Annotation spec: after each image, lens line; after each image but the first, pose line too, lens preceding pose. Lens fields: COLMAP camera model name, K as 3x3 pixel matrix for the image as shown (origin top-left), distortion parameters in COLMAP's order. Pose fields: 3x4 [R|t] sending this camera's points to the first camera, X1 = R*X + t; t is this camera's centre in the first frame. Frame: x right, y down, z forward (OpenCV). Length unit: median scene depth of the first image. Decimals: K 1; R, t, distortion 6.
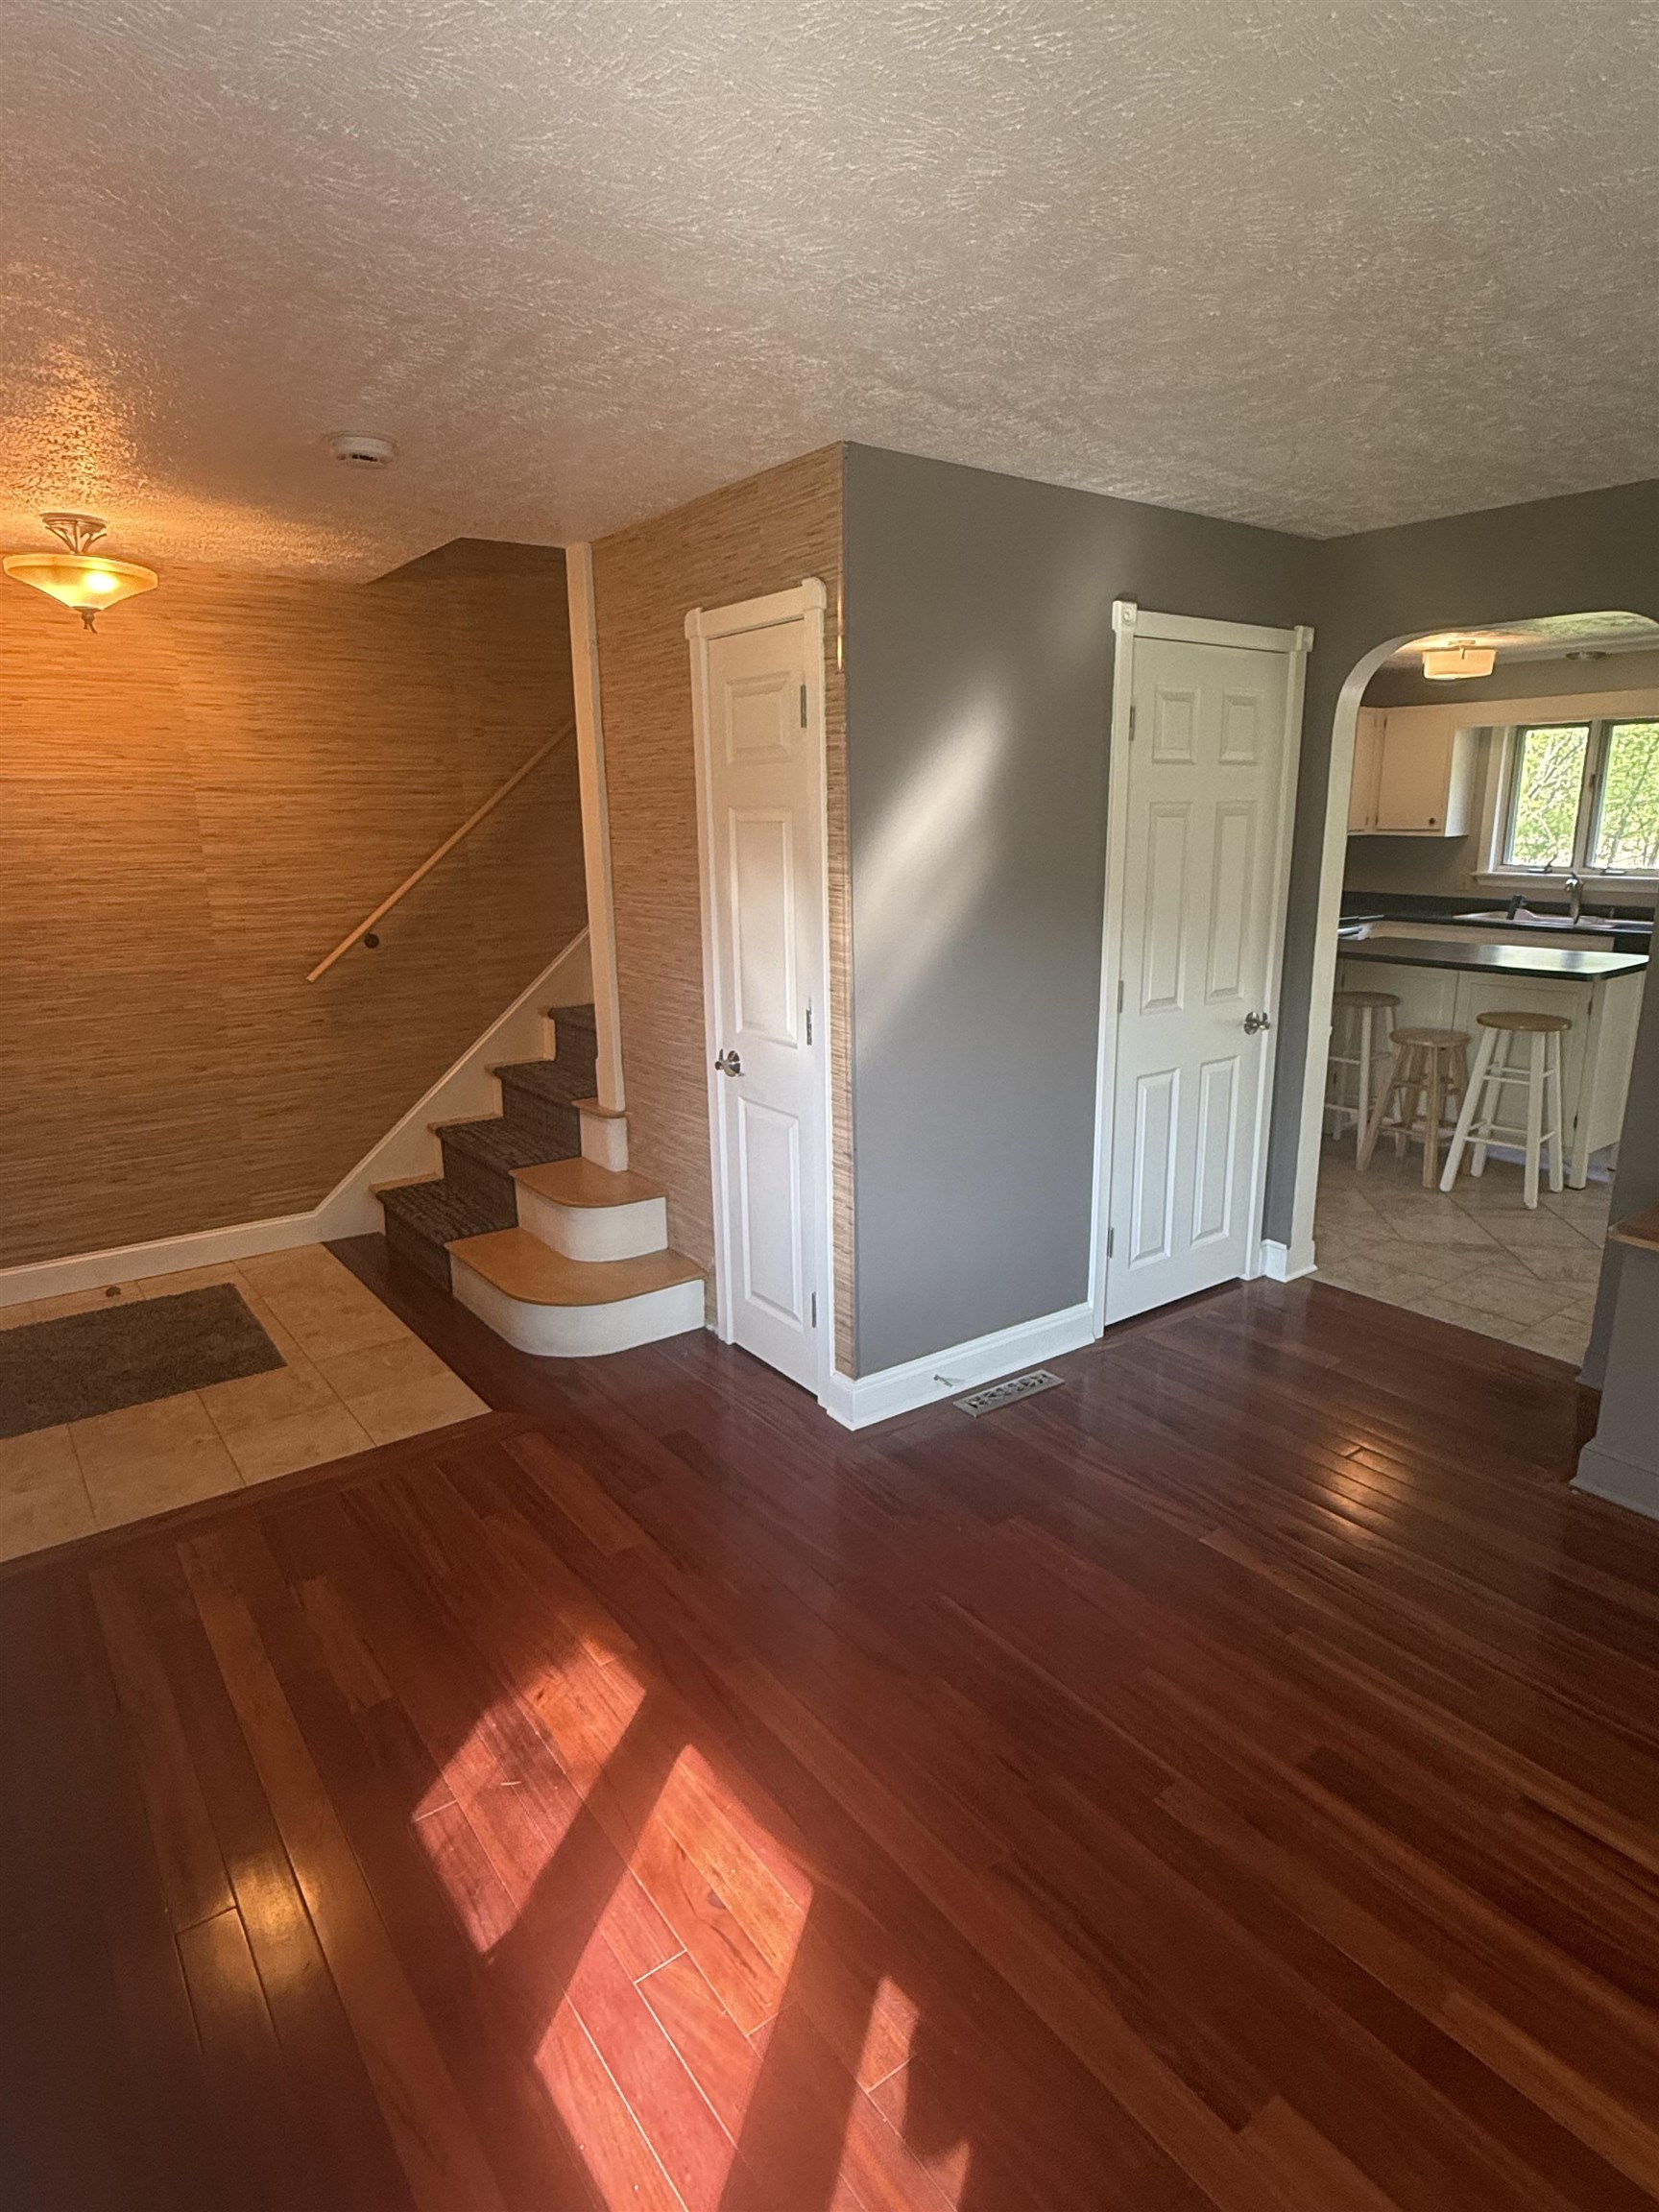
lens RADIAL K [[1230.7, 0, 832.1], [0, 1230.7, 1103.5], [0, 0, 1]] dist [-0.002614, -0.001666]
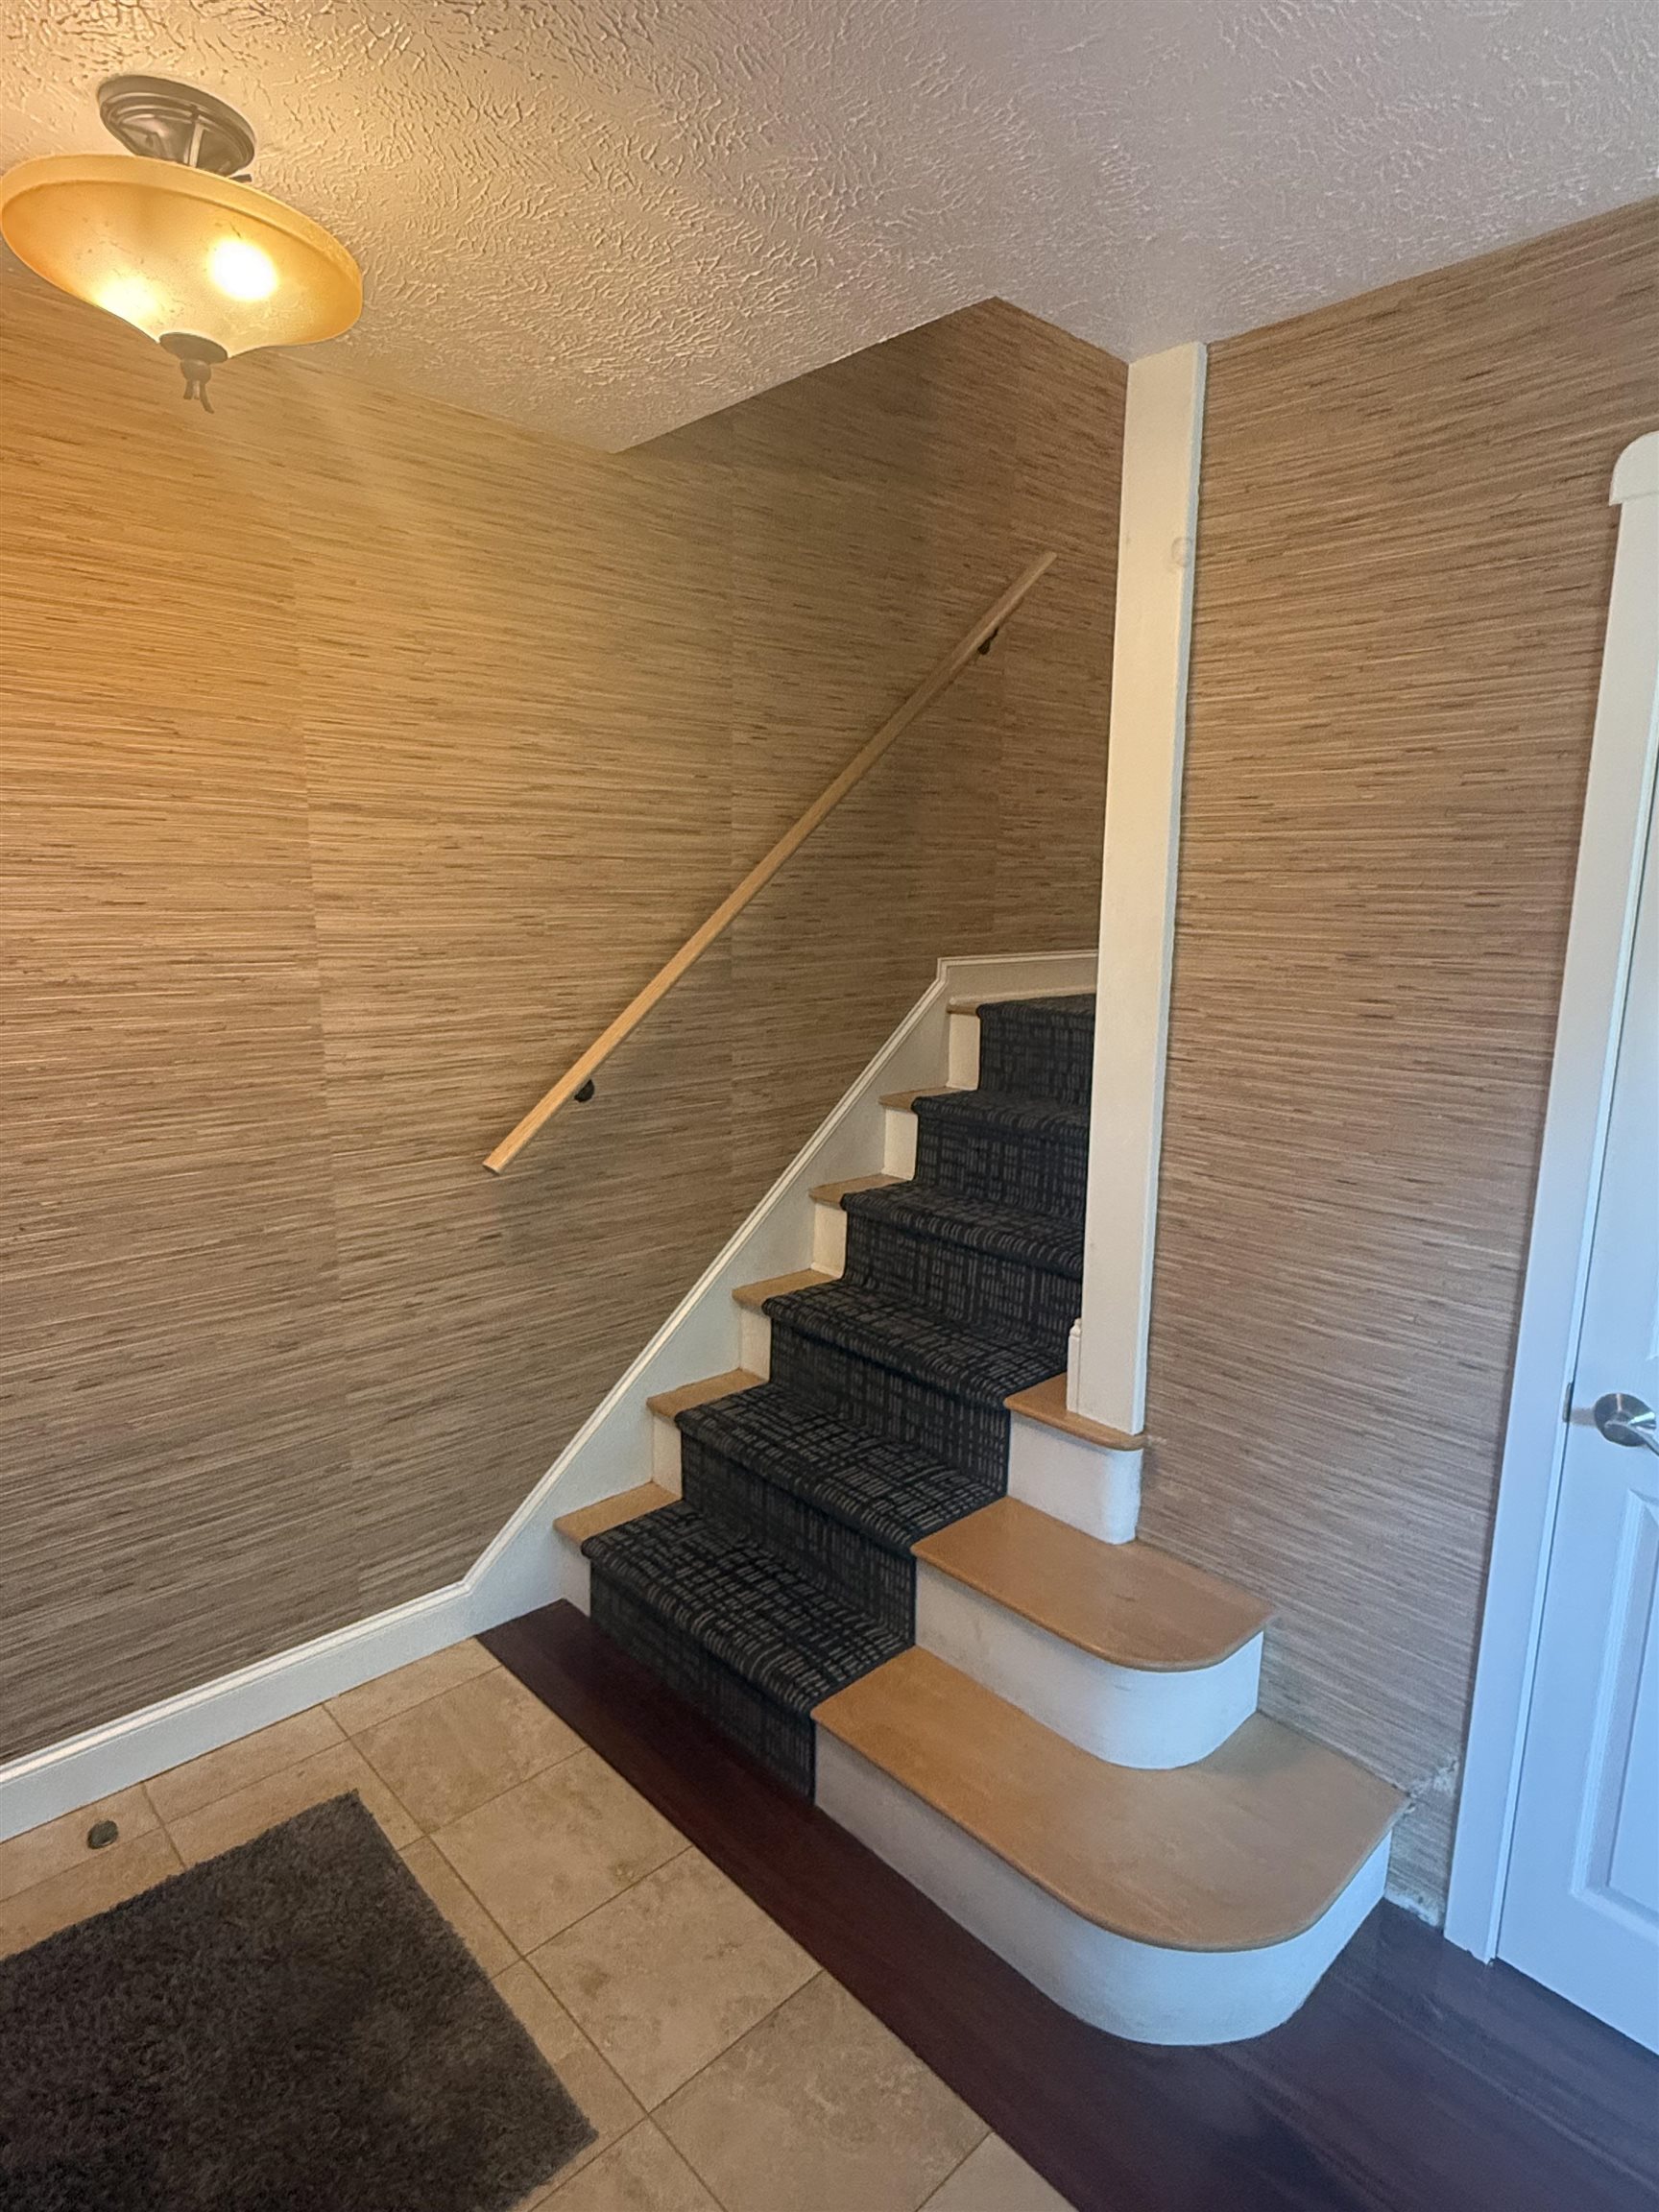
lens RADIAL K [[1230.7, 0, 832.1], [0, 1230.7, 1103.5], [0, 0, 1]] dist [-0.002614, -0.001666]
pose [[0.993257, 0.007572, 0.115686, -0.346548], [-0.001502, 0.998622, -0.052467, -0.102364], [-0.115924, 0.051940, 0.991899, 0.458046]]
